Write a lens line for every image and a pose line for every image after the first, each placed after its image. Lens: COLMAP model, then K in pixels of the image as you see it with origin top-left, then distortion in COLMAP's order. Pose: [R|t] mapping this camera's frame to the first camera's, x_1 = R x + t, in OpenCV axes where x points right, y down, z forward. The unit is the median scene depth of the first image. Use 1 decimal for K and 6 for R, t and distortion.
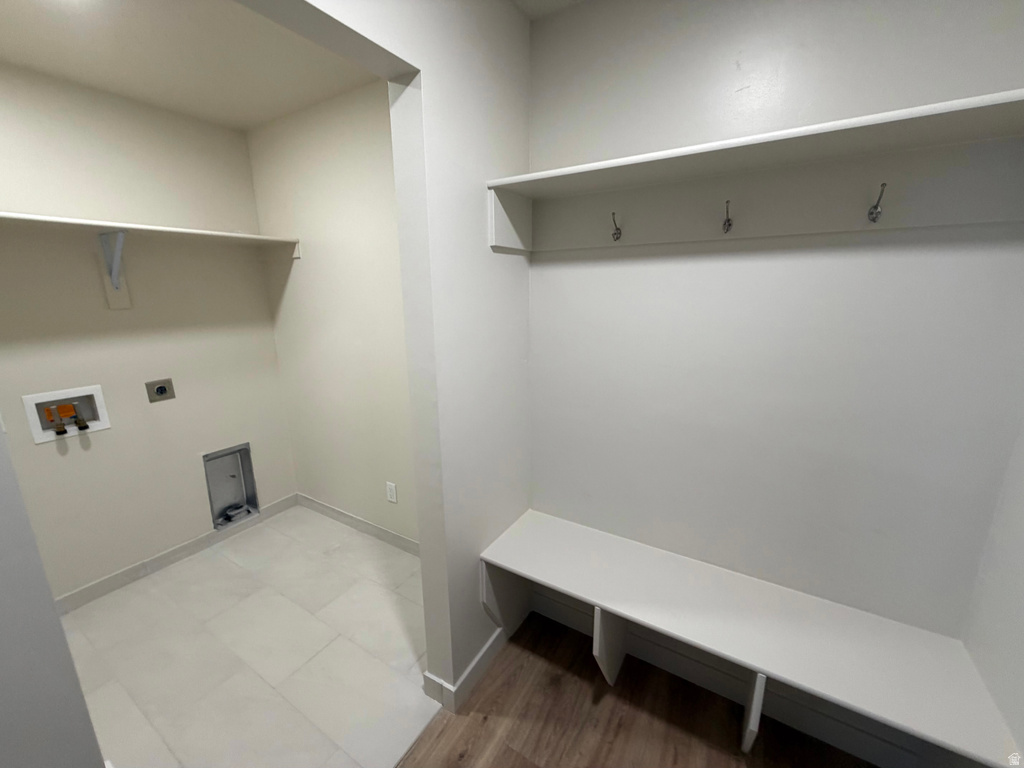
lens RADIAL K [[405.4, 0, 512.5], [0, 405.4, 383.5], [0, 0, 1]] dist [-0.009504, 0.001557]
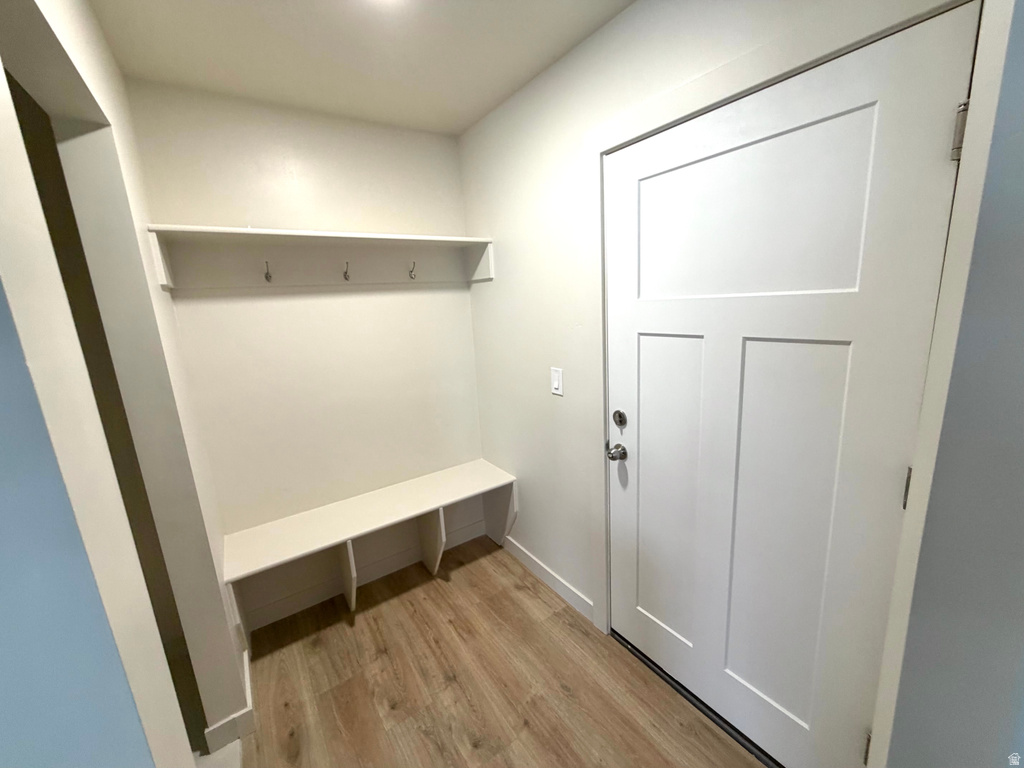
lens RADIAL K [[405.4, 0, 510.3], [0, 405.4, 384.5], [0, 0, 1]] dist [-0.009504, 0.001557]
pose [[0.397700, -0.197319, 0.896047, -0.628451], [0.262078, 0.960344, 0.095157, 0.044657], [-0.879290, 0.196990, 0.433641, -0.185757]]
